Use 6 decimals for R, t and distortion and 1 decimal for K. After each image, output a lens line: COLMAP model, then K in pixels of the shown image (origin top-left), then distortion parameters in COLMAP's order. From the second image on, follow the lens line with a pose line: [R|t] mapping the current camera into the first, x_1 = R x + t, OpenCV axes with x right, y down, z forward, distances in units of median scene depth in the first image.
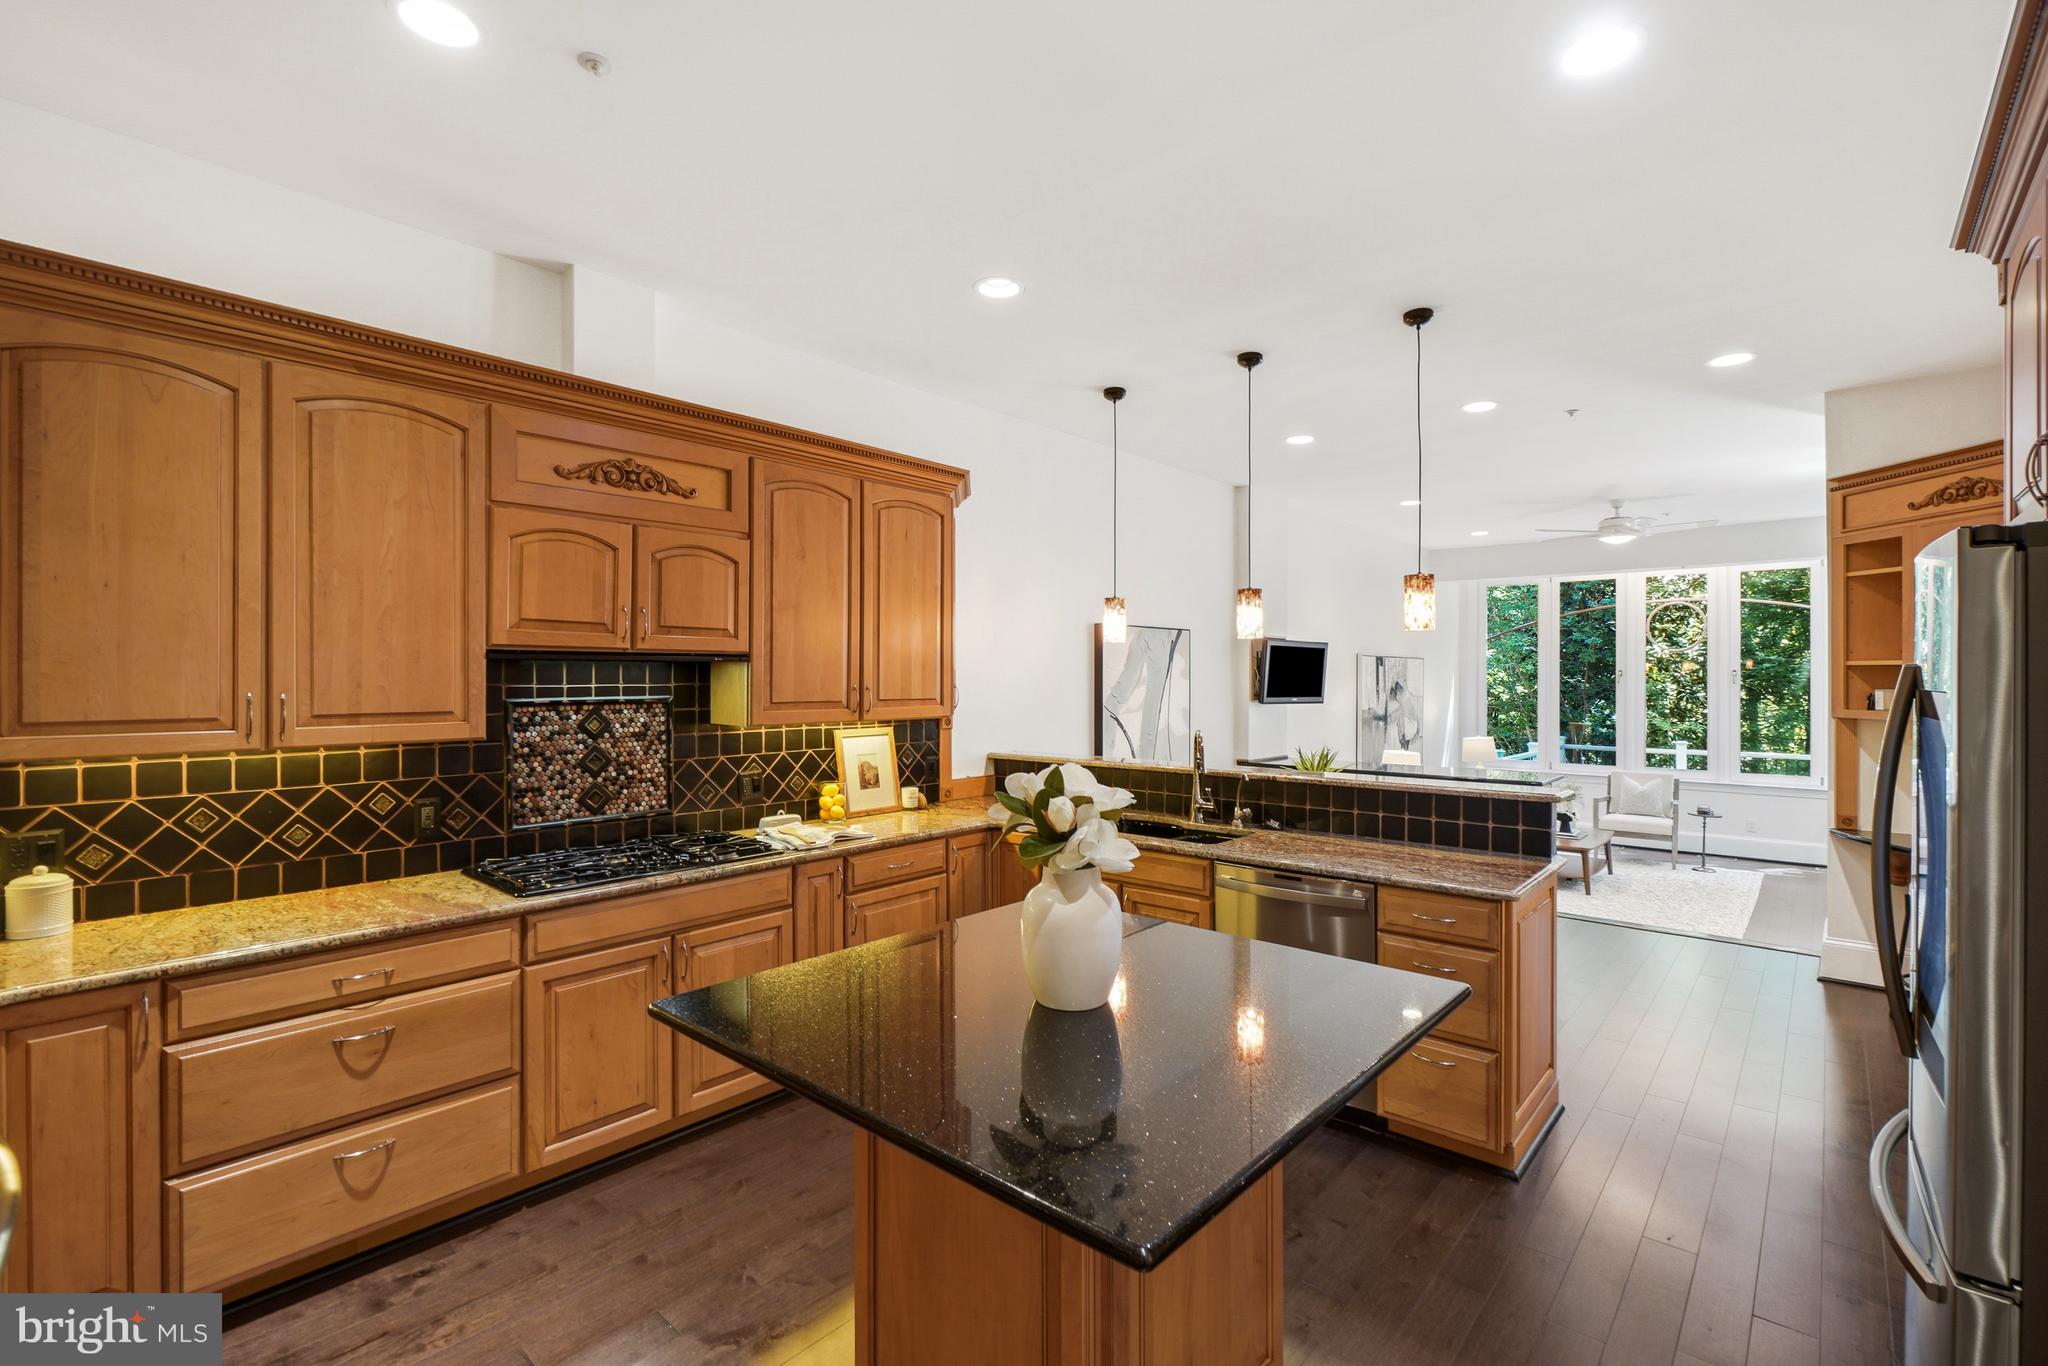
lens RADIAL K [[920.3, 0, 1026.8], [0, 920.3, 673.8], [0, 0, 1]] dist [-0.008789, 0.000706]
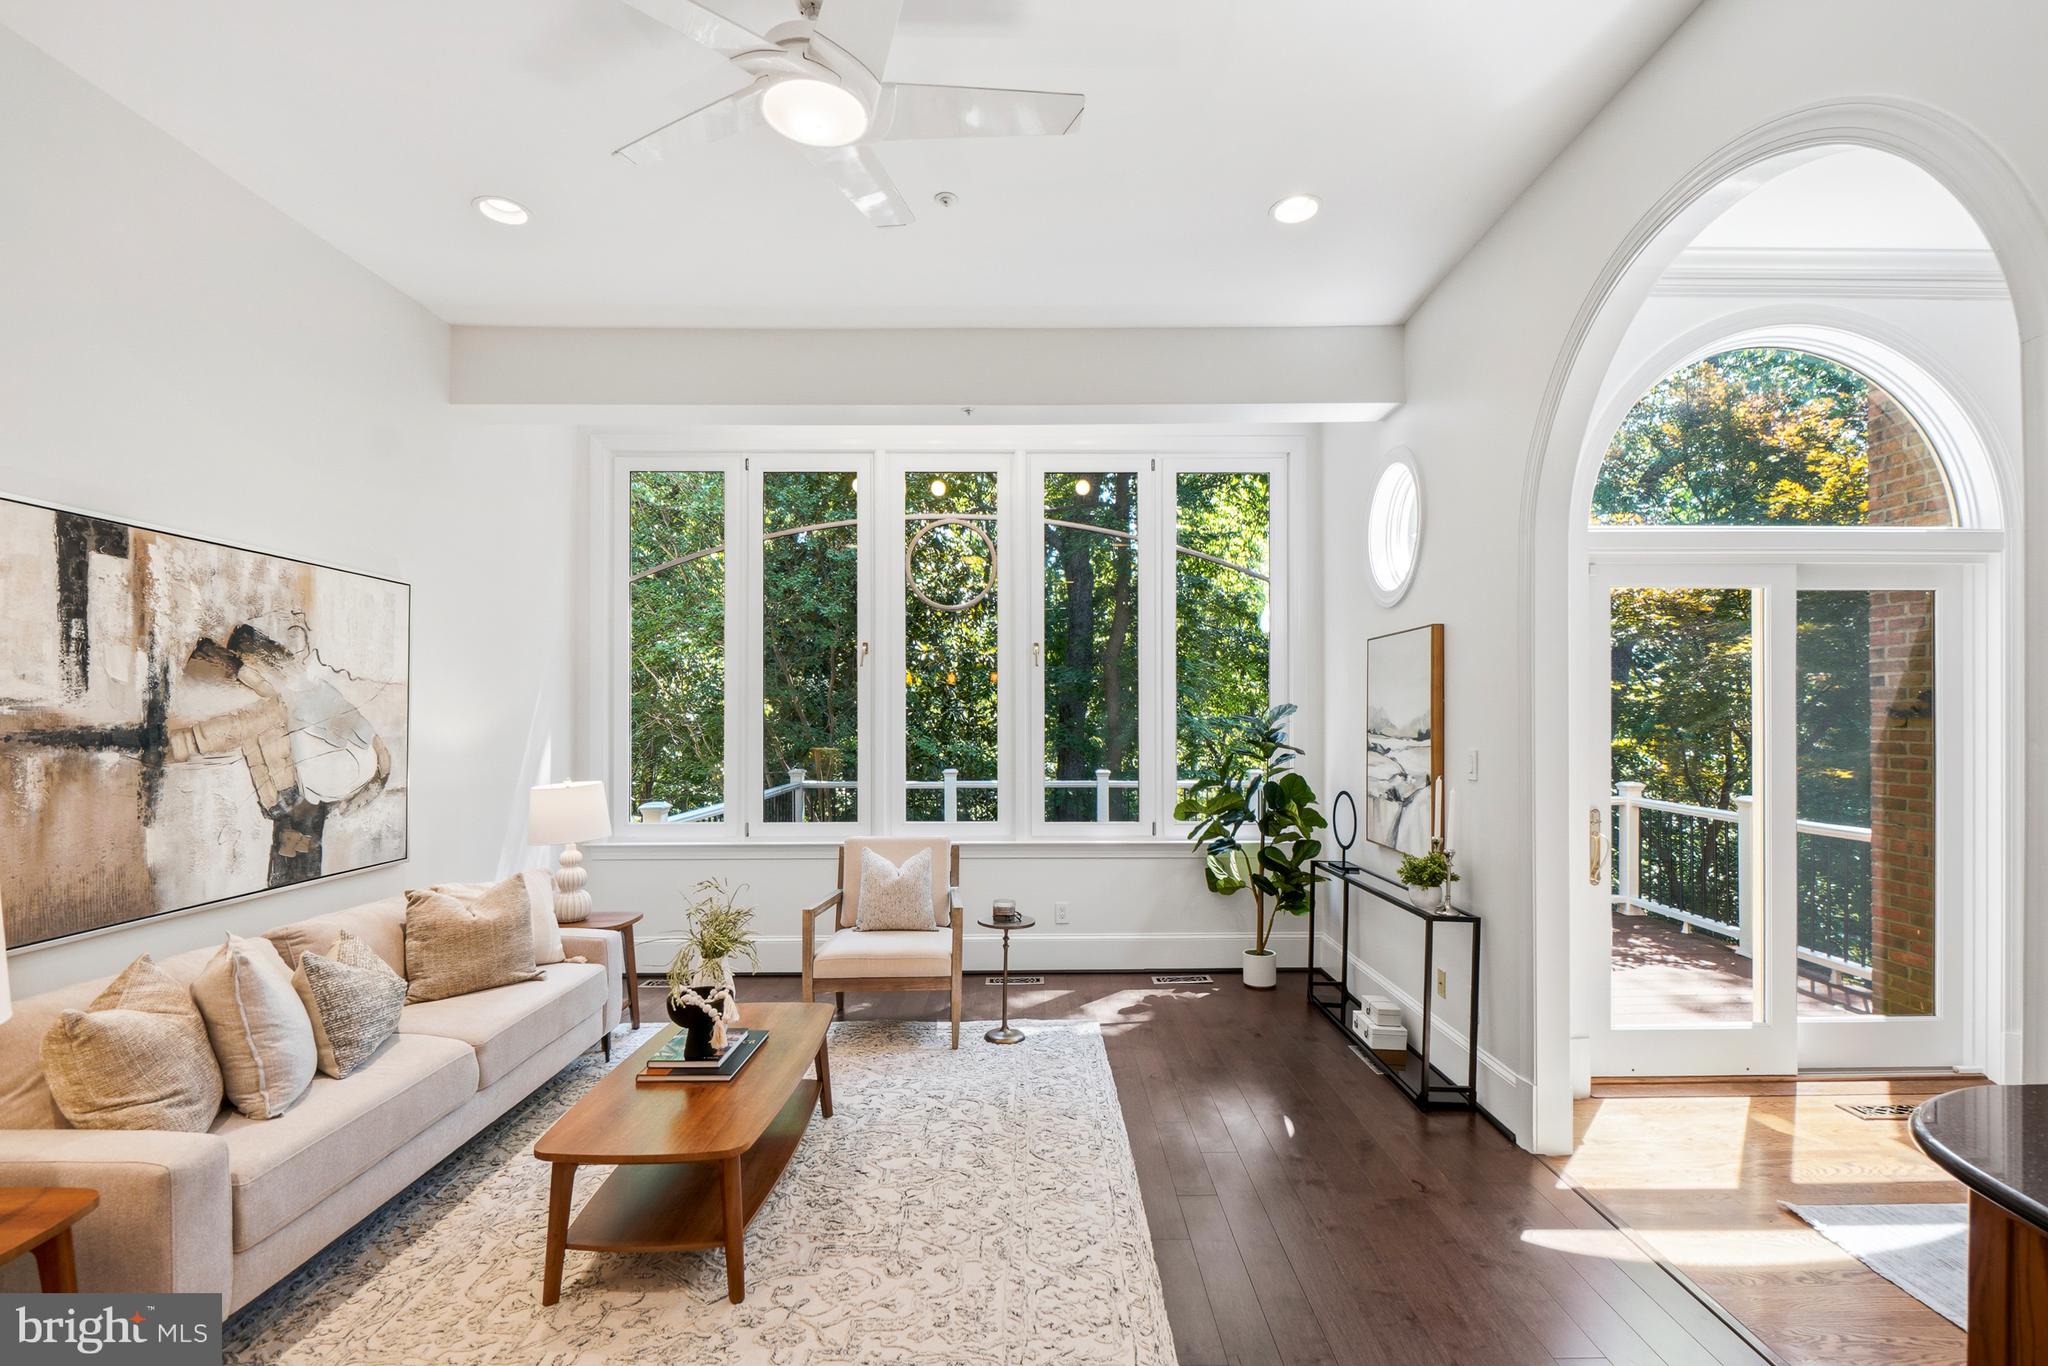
lens RADIAL K [[920.3, 0, 1047.8], [0, 920.3, 709.7], [0, 0, 1]] dist [-0.008789, 0.000706]
pose [[0.738338, 0.000212, 0.674430, 0.390670], [0.000883, 0.999999, -0.001280, 0.037929], [-0.674430, 0.001540, 0.738337, 0.570714]]
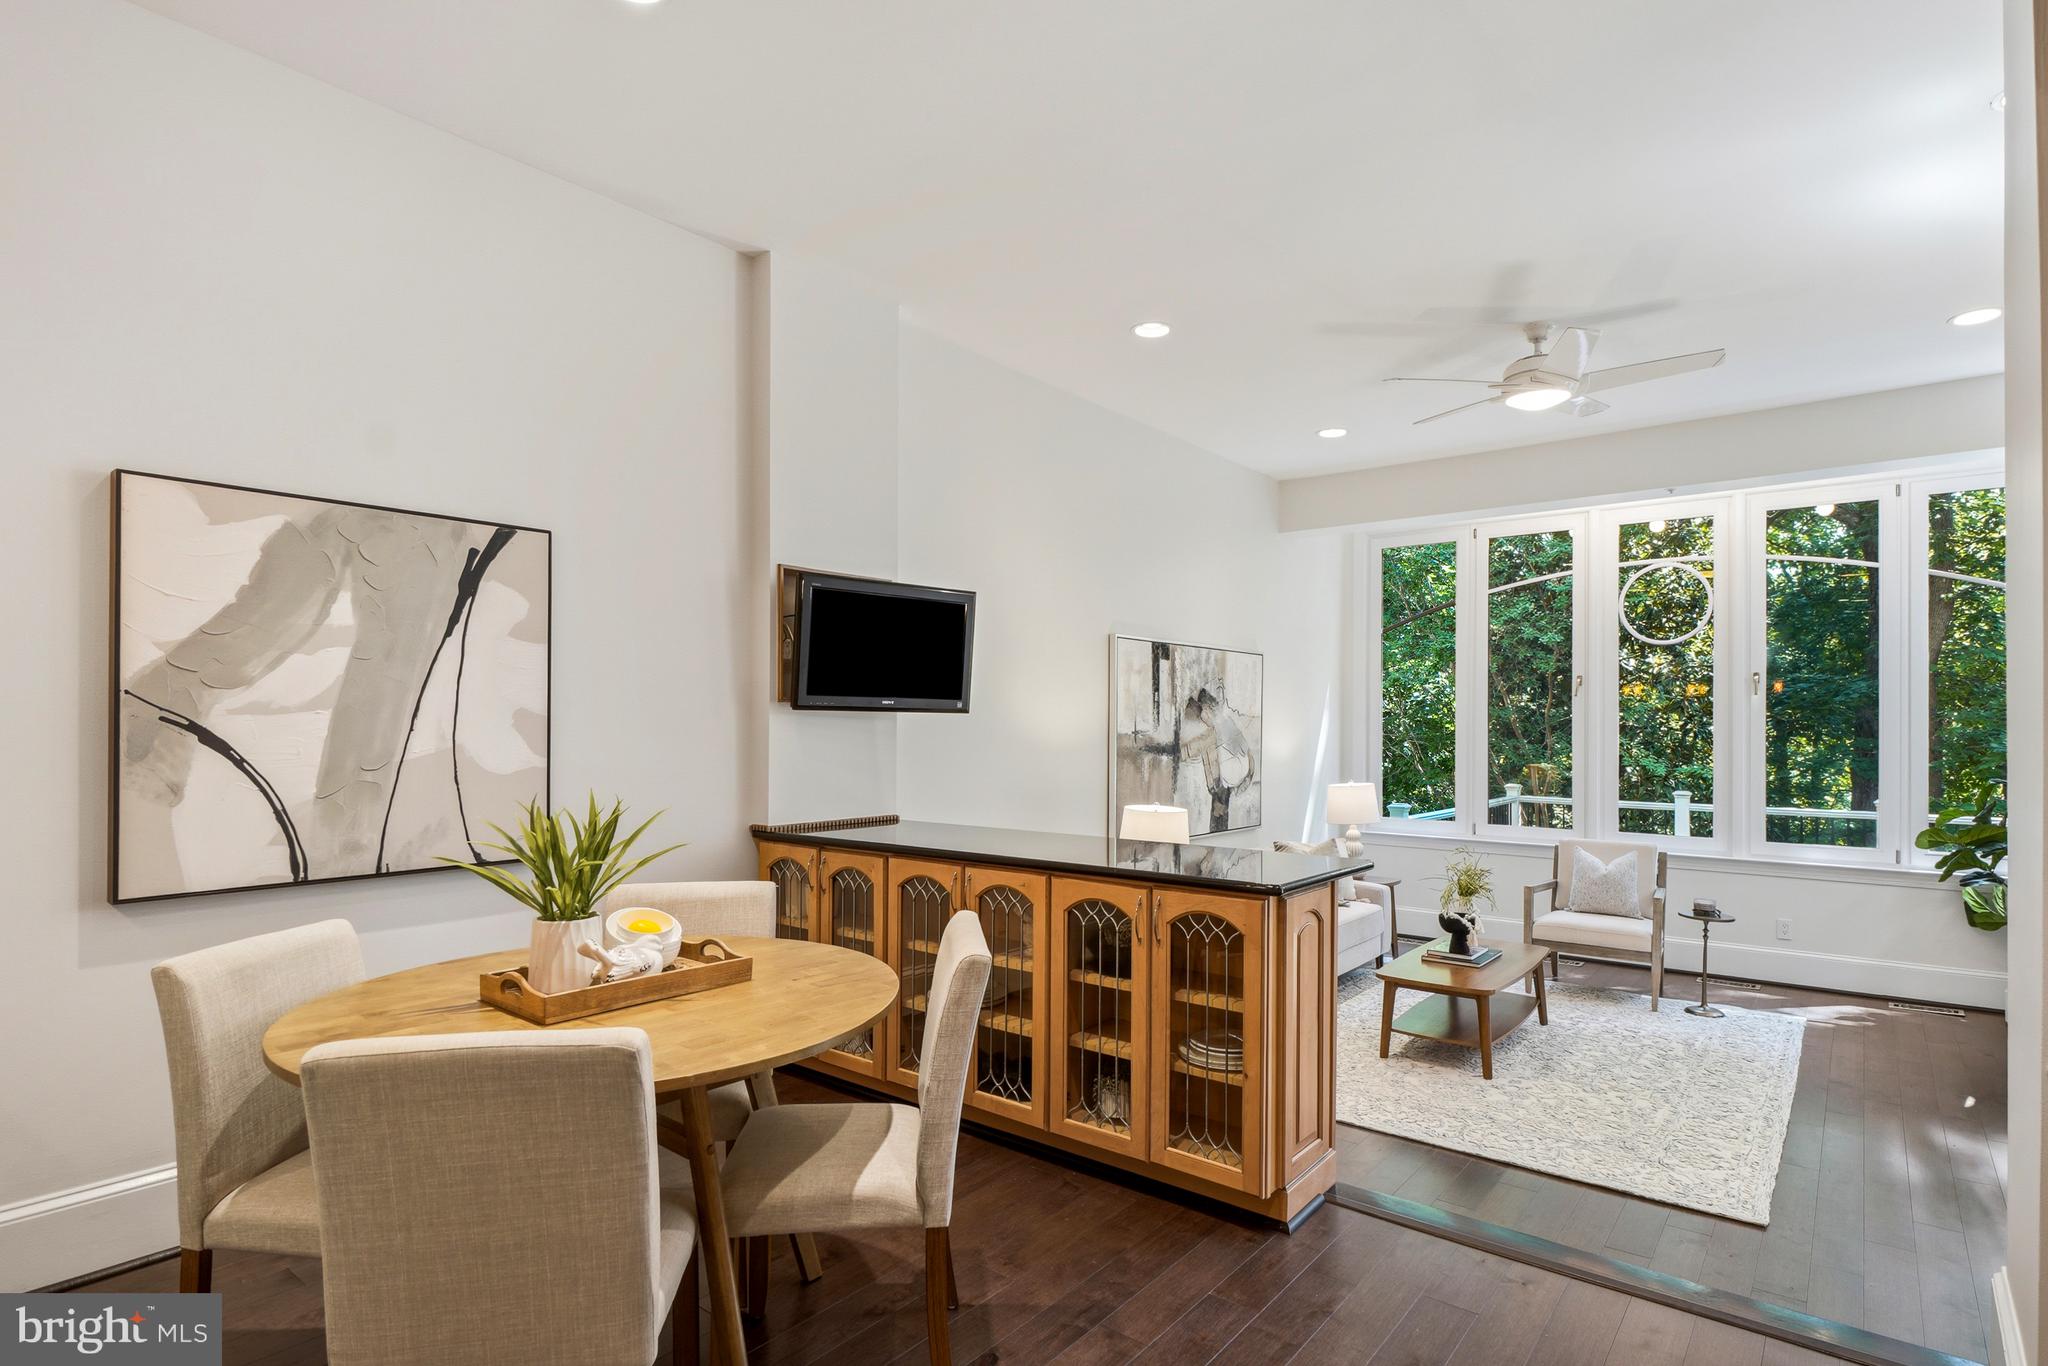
lens RADIAL K [[1058.8, 0, 1040.4], [0, 1058.8, 713.2], [0, 0, 1]] dist [0.002303, -0.000555]
pose [[0.998131, 0.003927, 0.060978, 0.254720], [-0.003768, 0.999989, -0.002725, 0.026098], [-0.060988, 0.002490, 0.998135, 0.325273]]
